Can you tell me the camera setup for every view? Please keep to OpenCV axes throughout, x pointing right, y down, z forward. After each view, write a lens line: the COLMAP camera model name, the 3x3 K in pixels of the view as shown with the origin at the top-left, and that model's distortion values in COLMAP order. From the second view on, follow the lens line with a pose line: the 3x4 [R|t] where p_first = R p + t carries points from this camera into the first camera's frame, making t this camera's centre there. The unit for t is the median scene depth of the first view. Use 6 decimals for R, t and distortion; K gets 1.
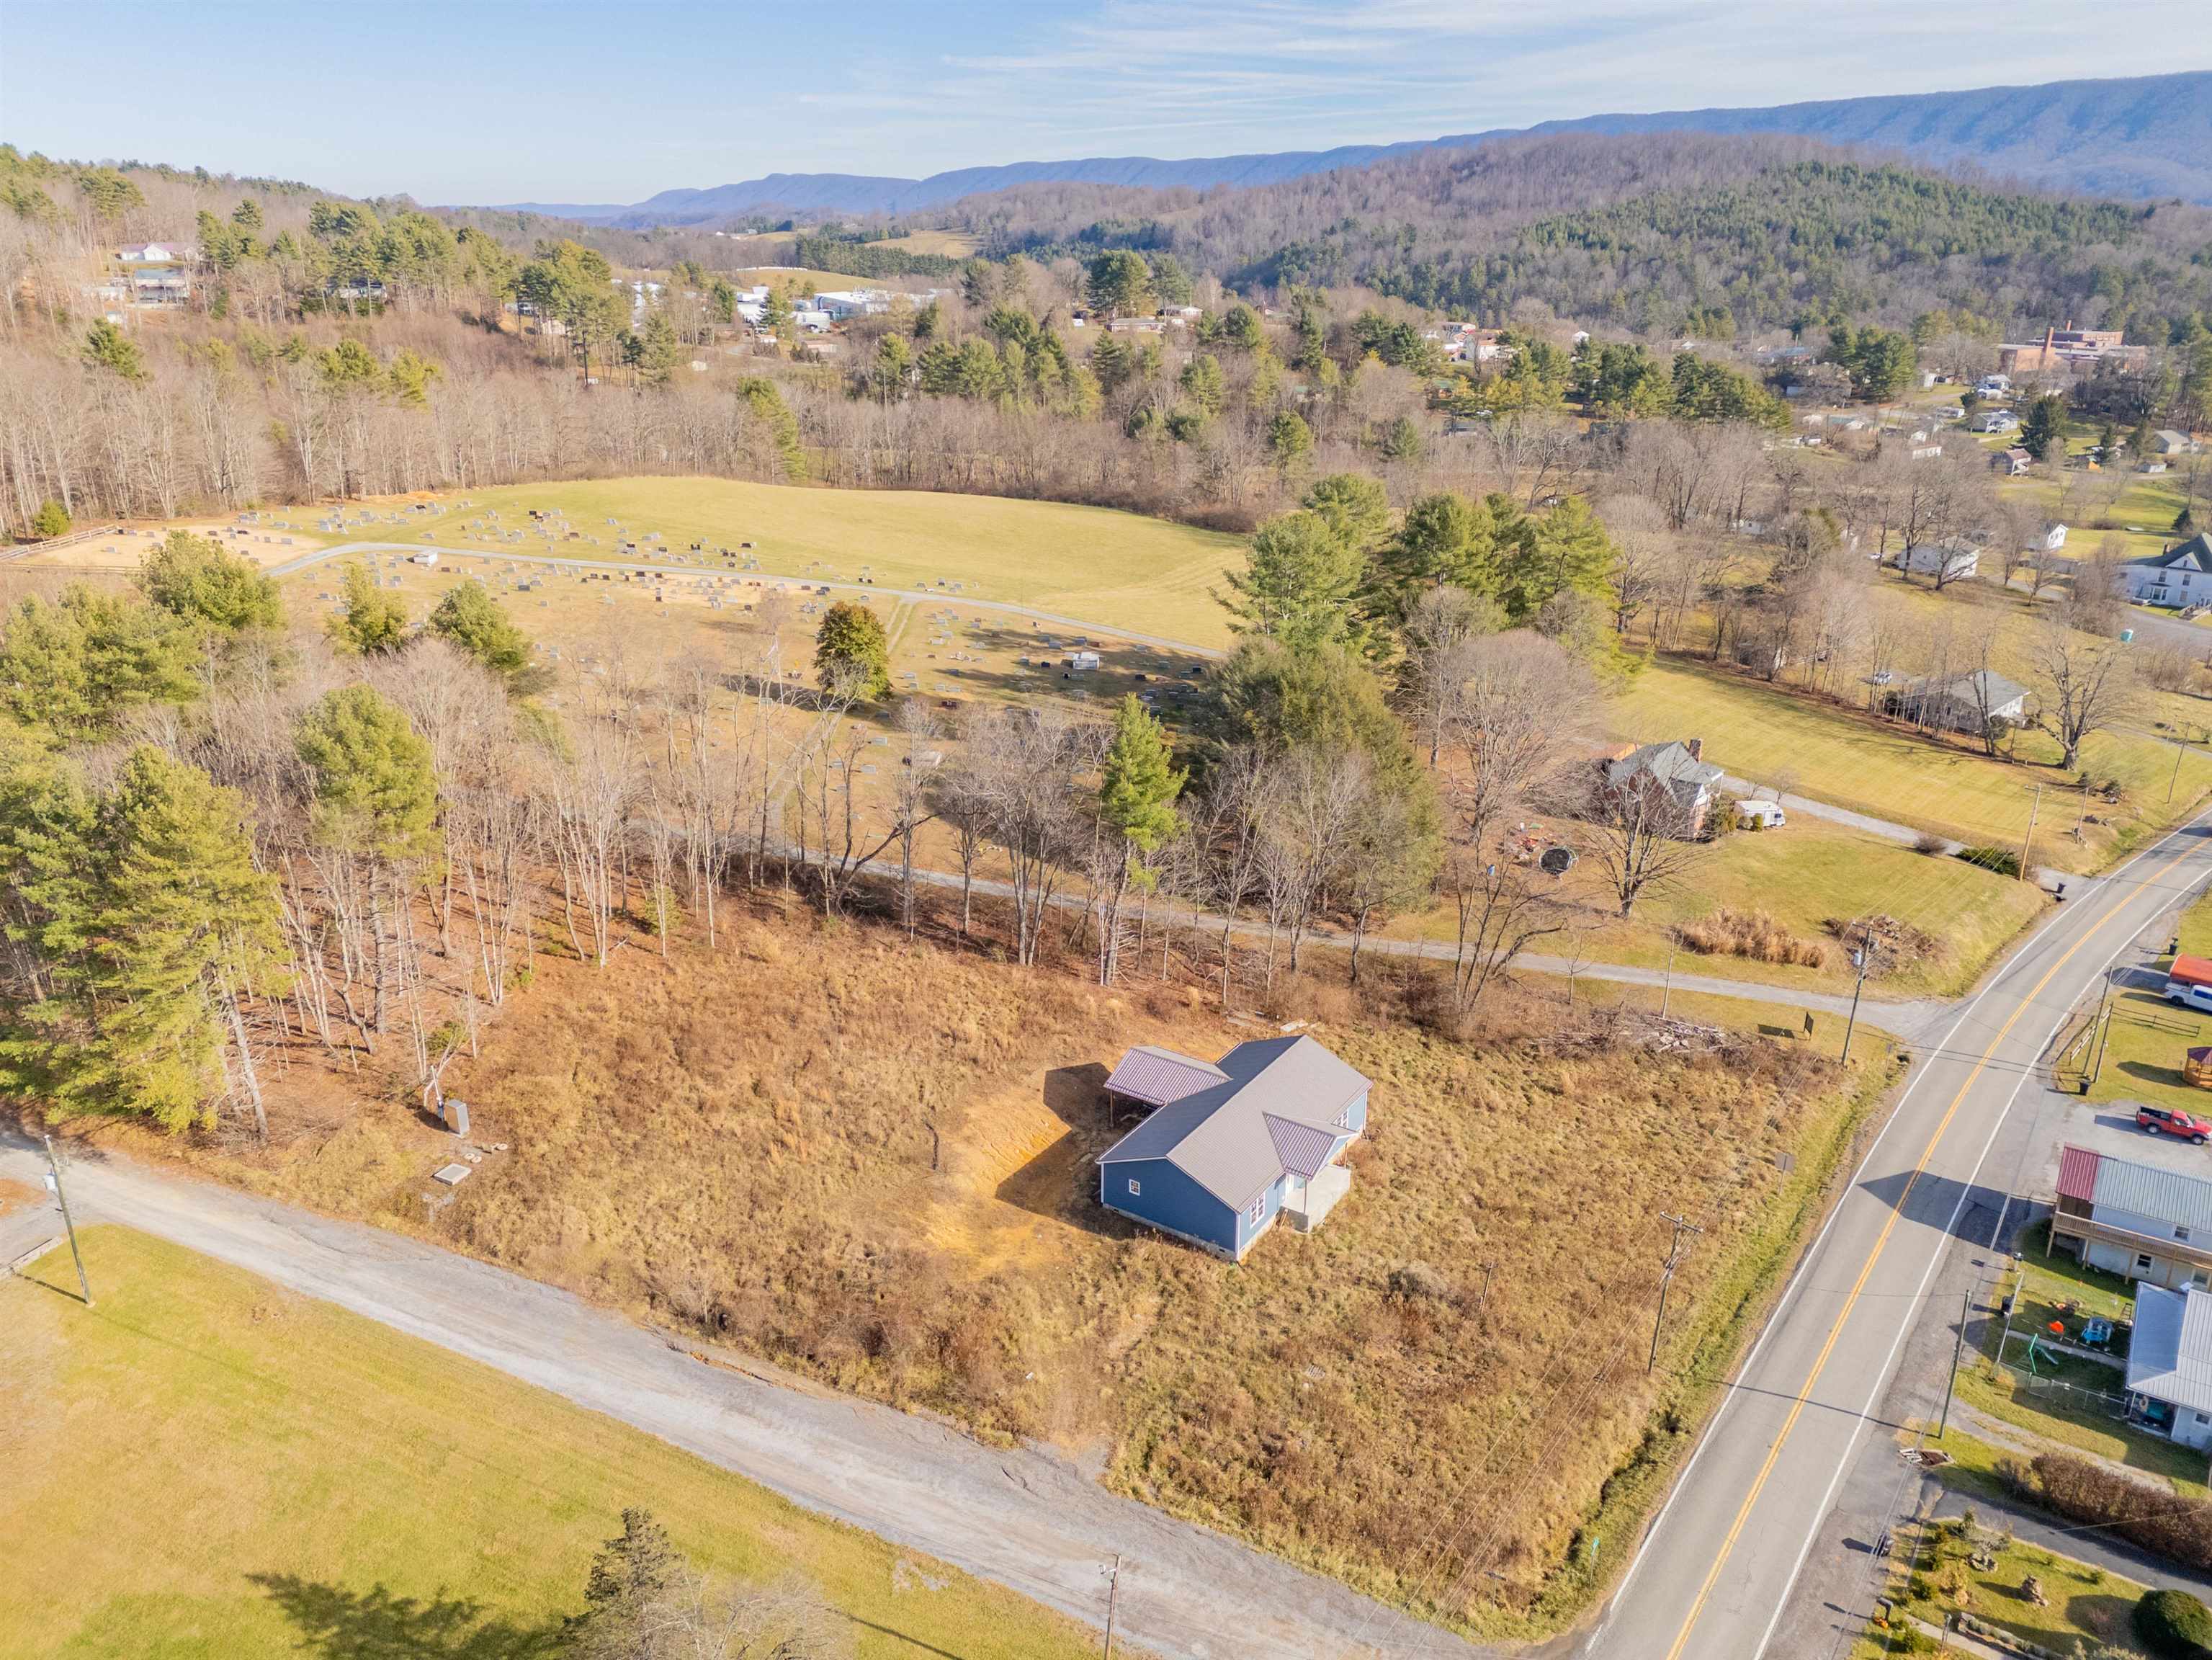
lens RADIAL K [[1615.7, 0, 1112.4], [0, 1615.7, 824.2], [0, 0, 1]] dist [0.081777, -0.075382]
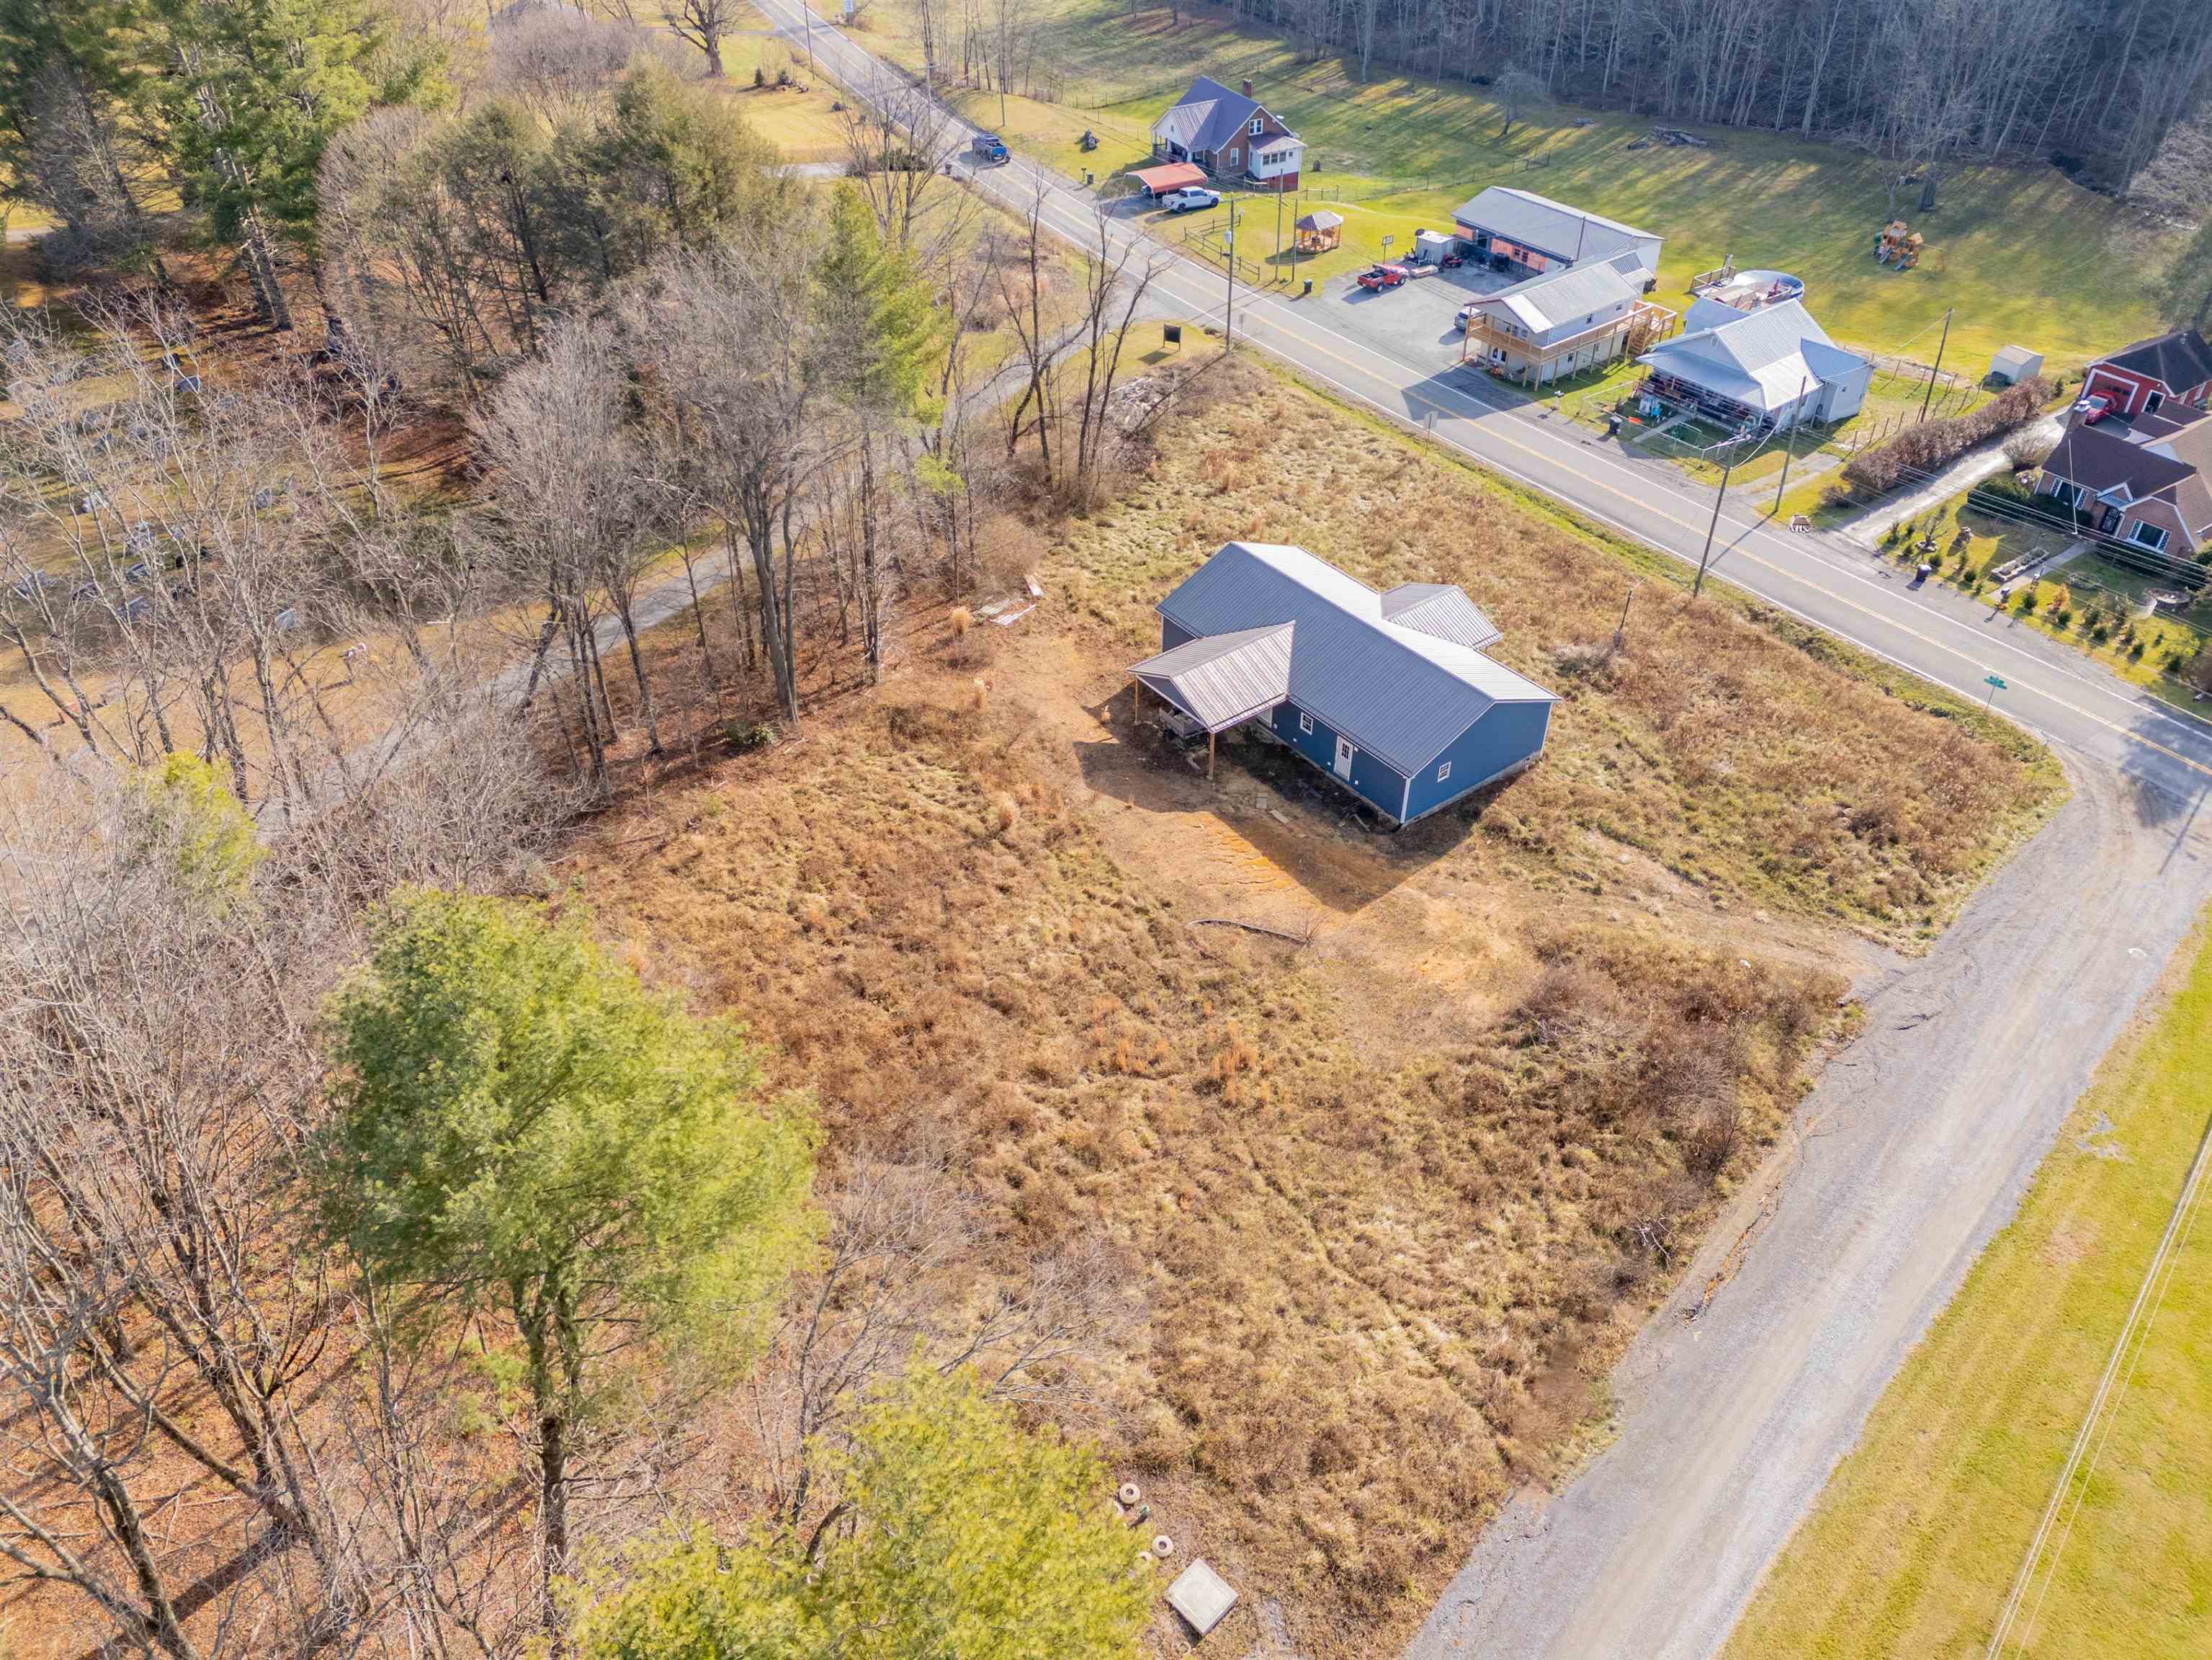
lens RADIAL K [[1625.4, 0, 1110.5], [0, 1625.4, 819.6], [0, 0, 1]] dist [0.084008, -0.075510]
pose [[0.335593, -0.592665, 0.732206, -0.492957], [0.325705, 0.802346, 0.500157, -0.152341], [-0.883908, 0.070634, 0.462296, 0.639583]]
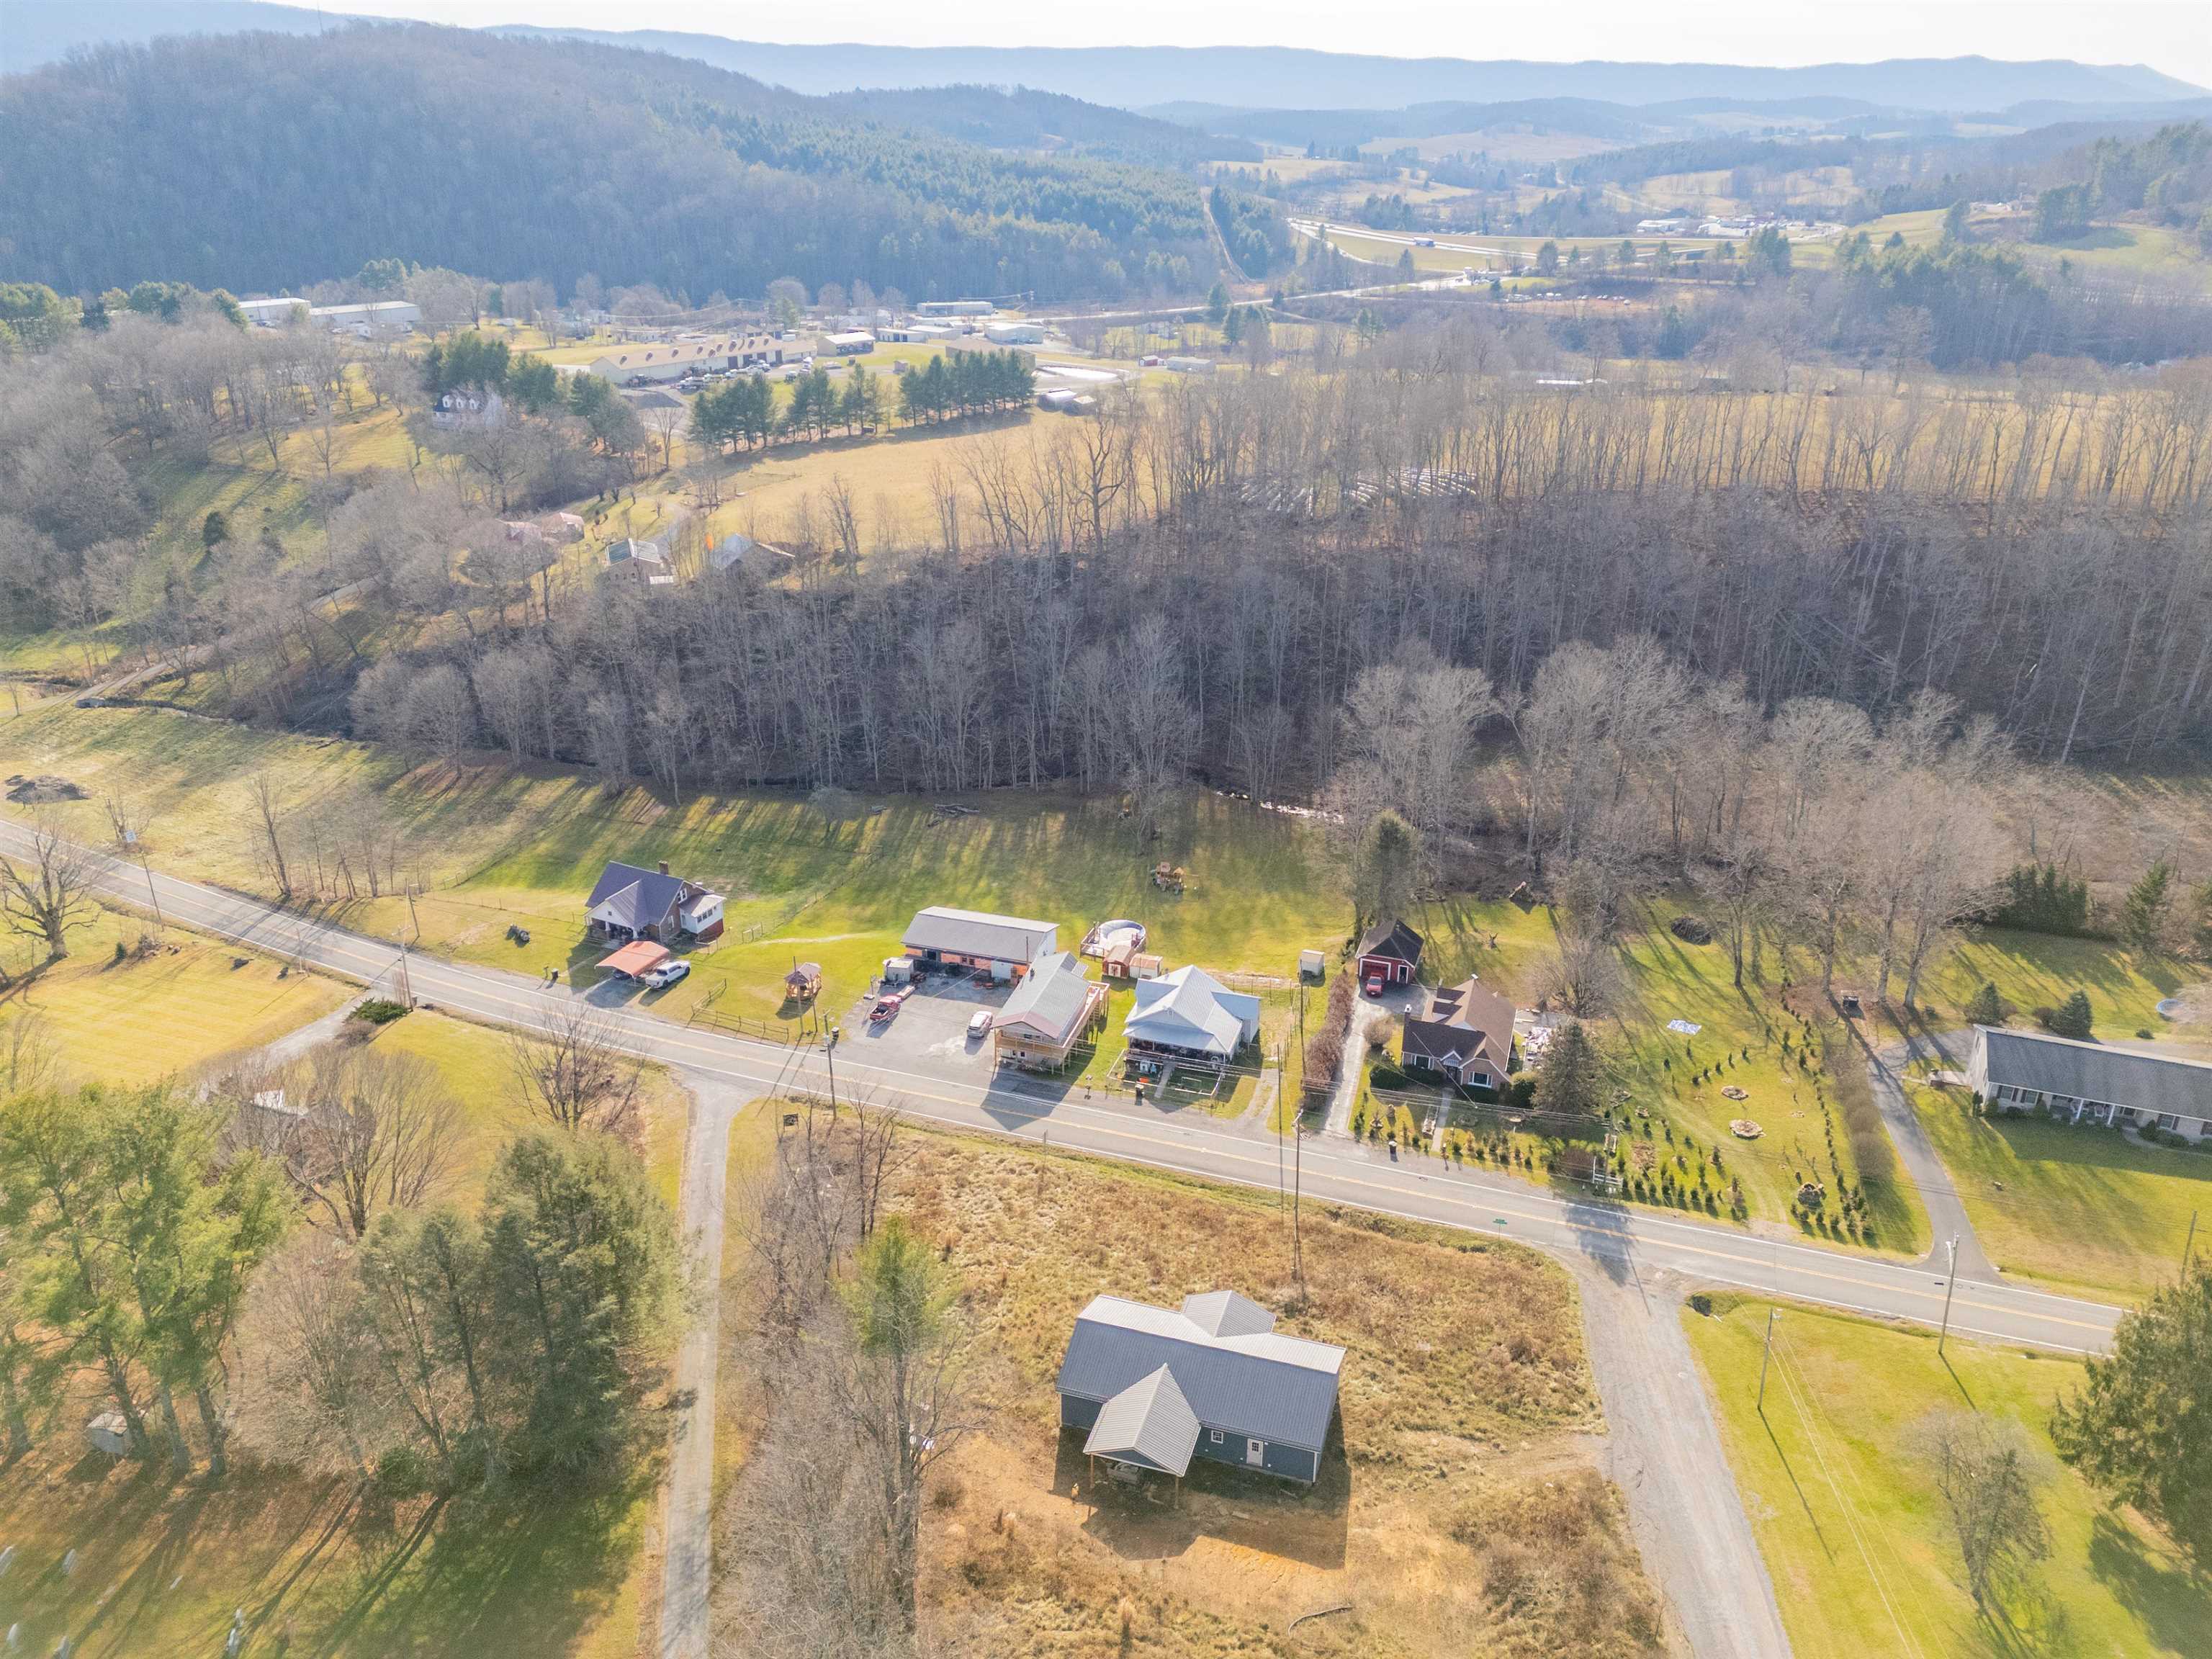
lens RADIAL K [[1615.5, 0, 1112.4], [0, 1615.5, 823.7], [0, 0, 1]] dist [0.081777, -0.075382]
pose [[-0.273877, -0.383066, 0.882186, -0.621914], [0.324511, 0.826661, 0.459701, -0.546416], [-0.905364, 0.412180, -0.102094, 0.869327]]
